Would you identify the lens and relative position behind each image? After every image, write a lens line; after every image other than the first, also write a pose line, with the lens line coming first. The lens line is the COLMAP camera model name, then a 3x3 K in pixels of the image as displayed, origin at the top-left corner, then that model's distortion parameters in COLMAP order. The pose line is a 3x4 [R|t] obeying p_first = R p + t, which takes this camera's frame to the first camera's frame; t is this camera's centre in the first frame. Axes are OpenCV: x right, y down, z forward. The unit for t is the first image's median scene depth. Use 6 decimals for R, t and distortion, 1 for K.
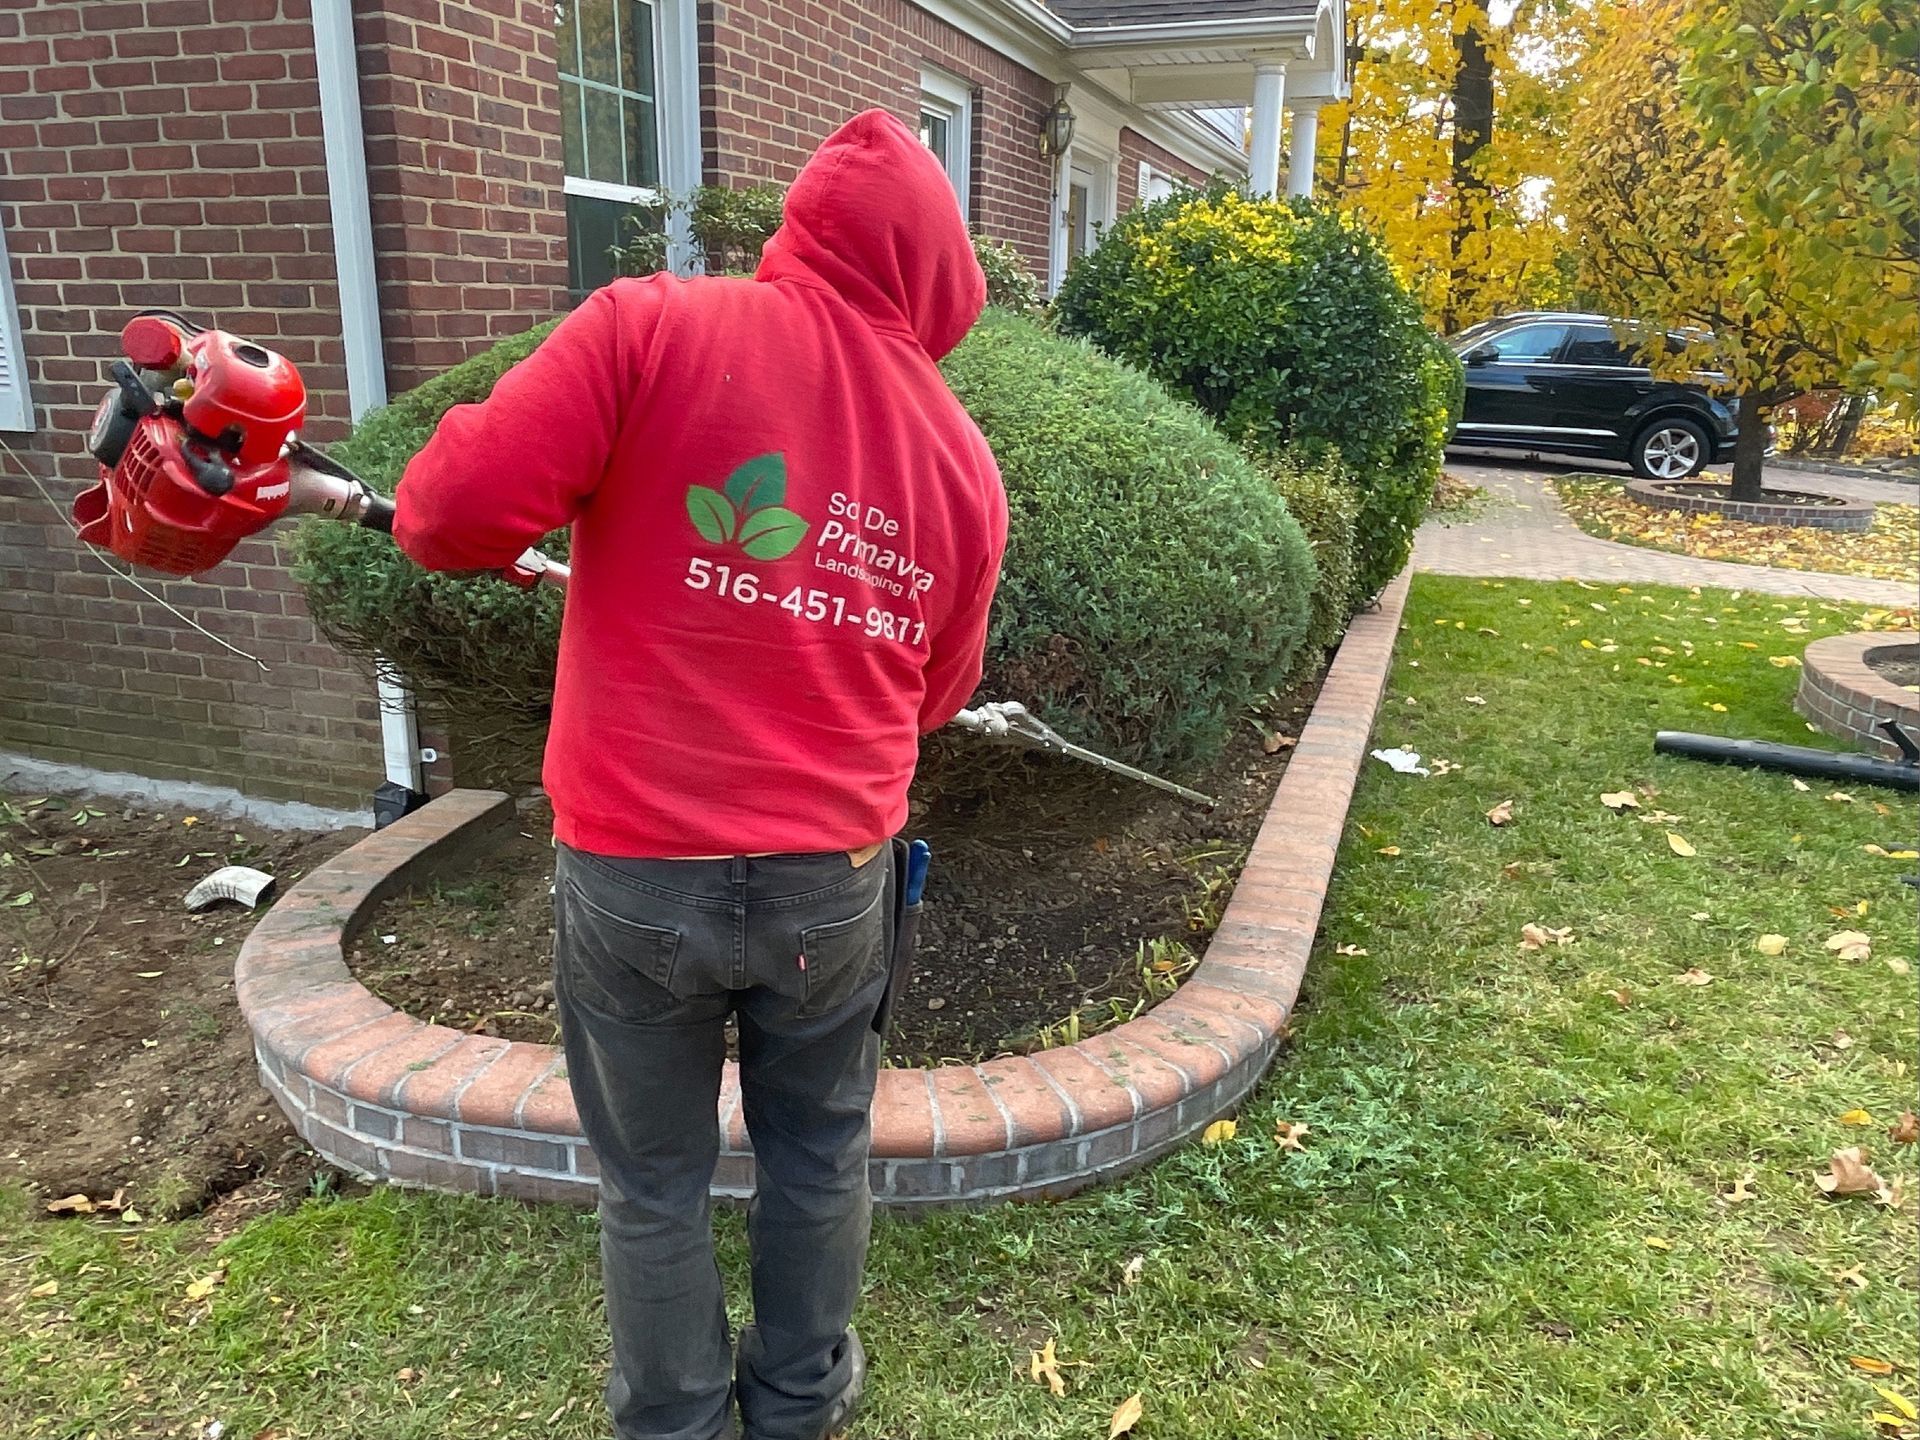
lens RADIAL K [[1403.0, 0, 956.4], [0, 1403.0, 712.3], [0, 0, 1]] dist [0.006281, -0.012678]
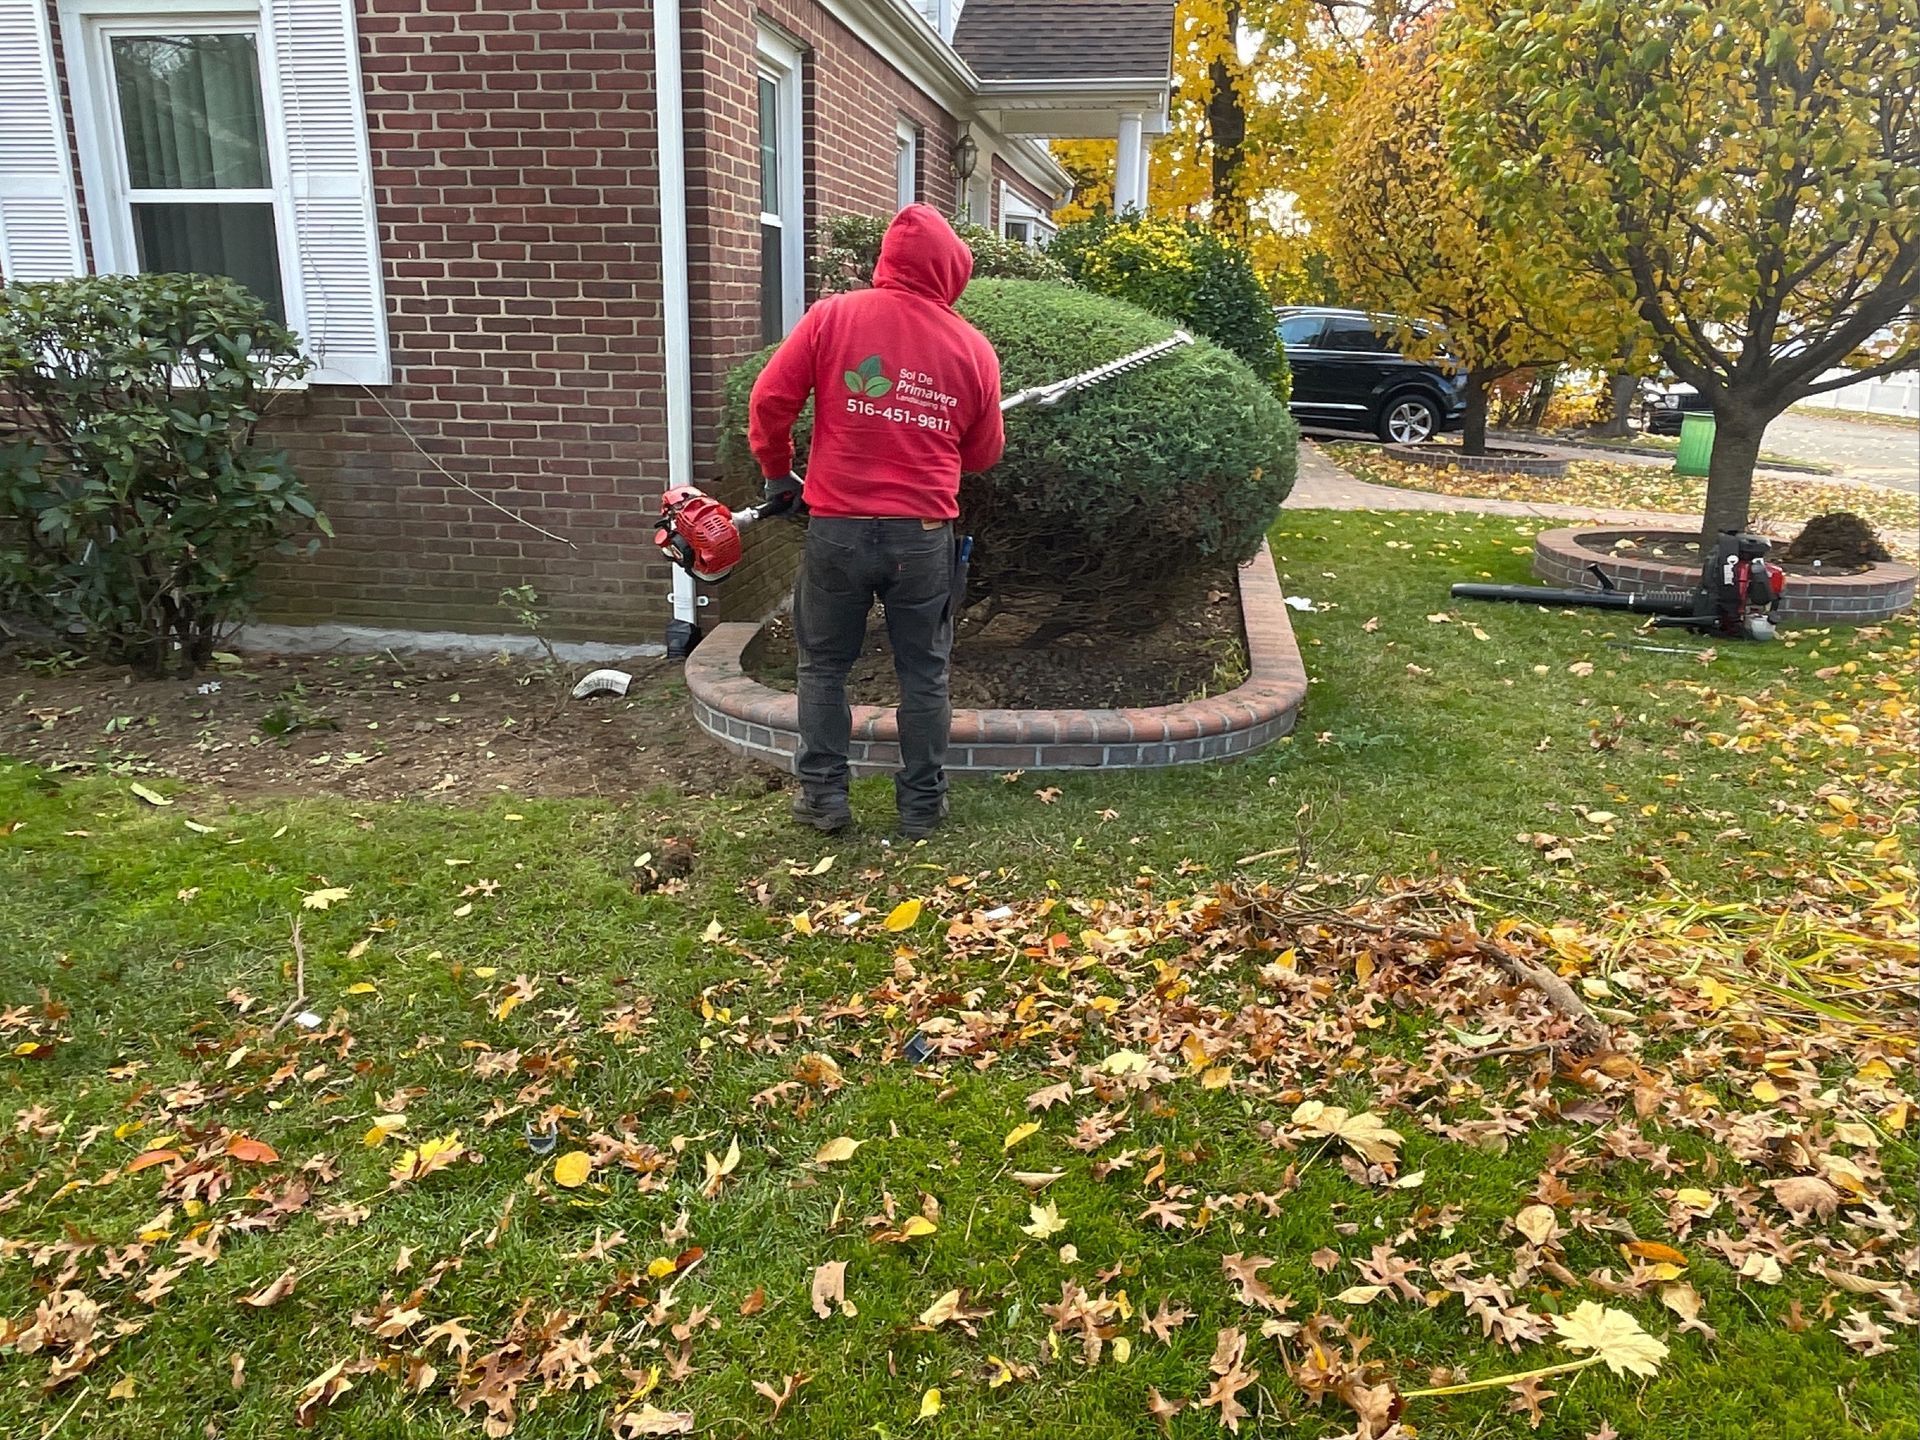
lens RADIAL K [[1403.0, 0, 956.8], [0, 1403.0, 711.7], [0, 0, 1]] dist [0.006281, -0.012678]
pose [[0.984479, -0.045302, 0.169552, -0.361240], [0.044737, 0.998973, 0.007149, 0.146184], [-0.169702, 0.000547, 0.985495, -0.497021]]
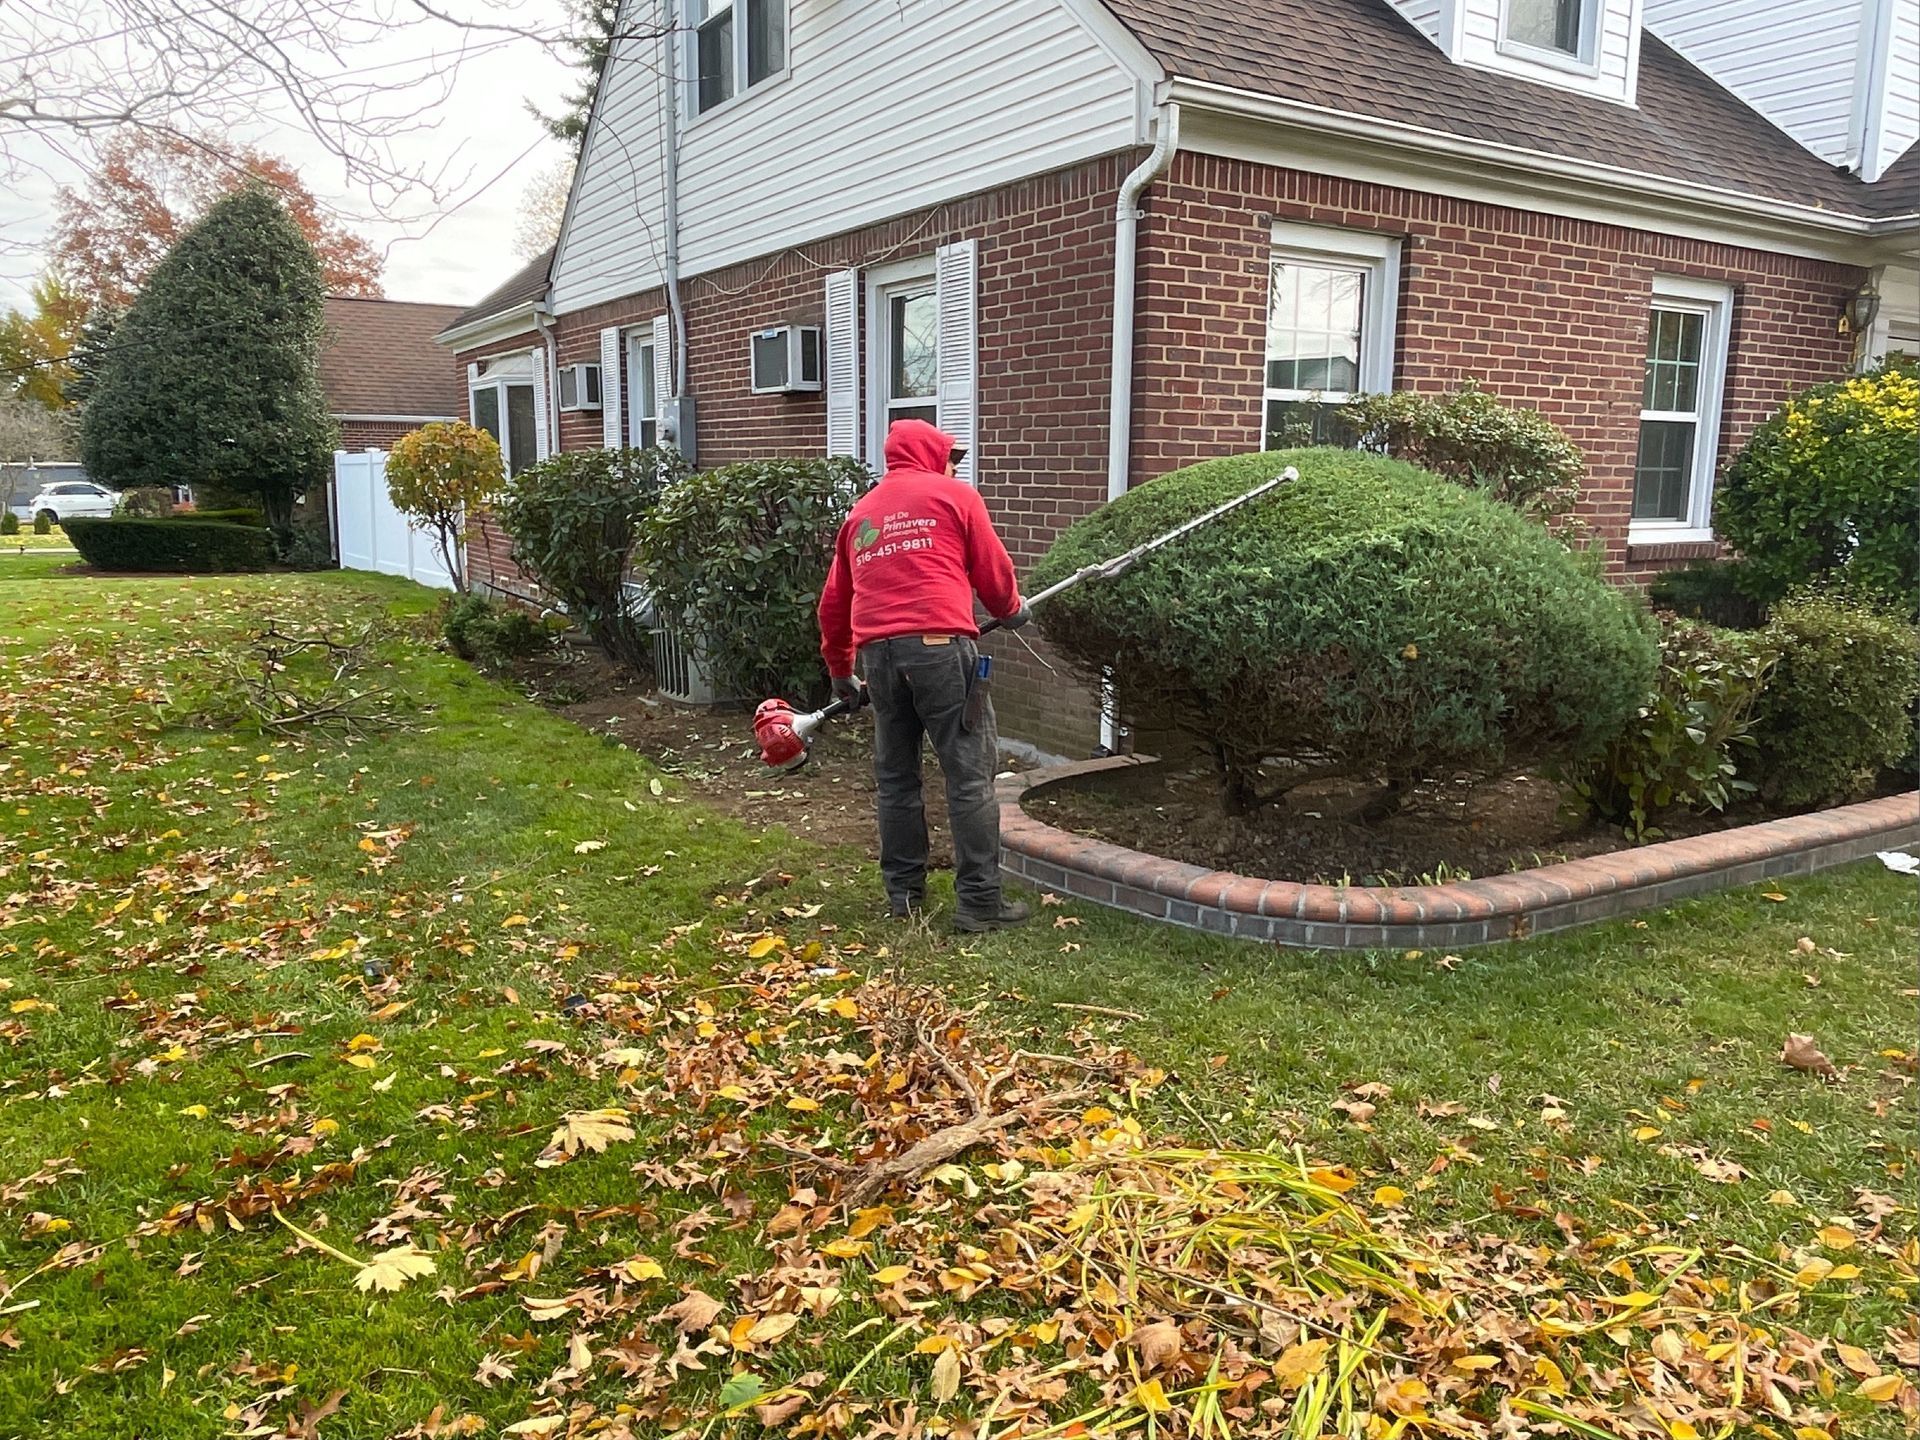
lens RADIAL K [[1403.0, 0, 955.0], [0, 1403.0, 707.0], [0, 0, 1]] dist [0.006281, -0.012678]
pose [[0.776138, 0.102067, -0.622247, 0.494579], [-0.175238, 0.982854, -0.057360, 0.130219], [0.605724, 0.153560, 0.780717, -0.419793]]
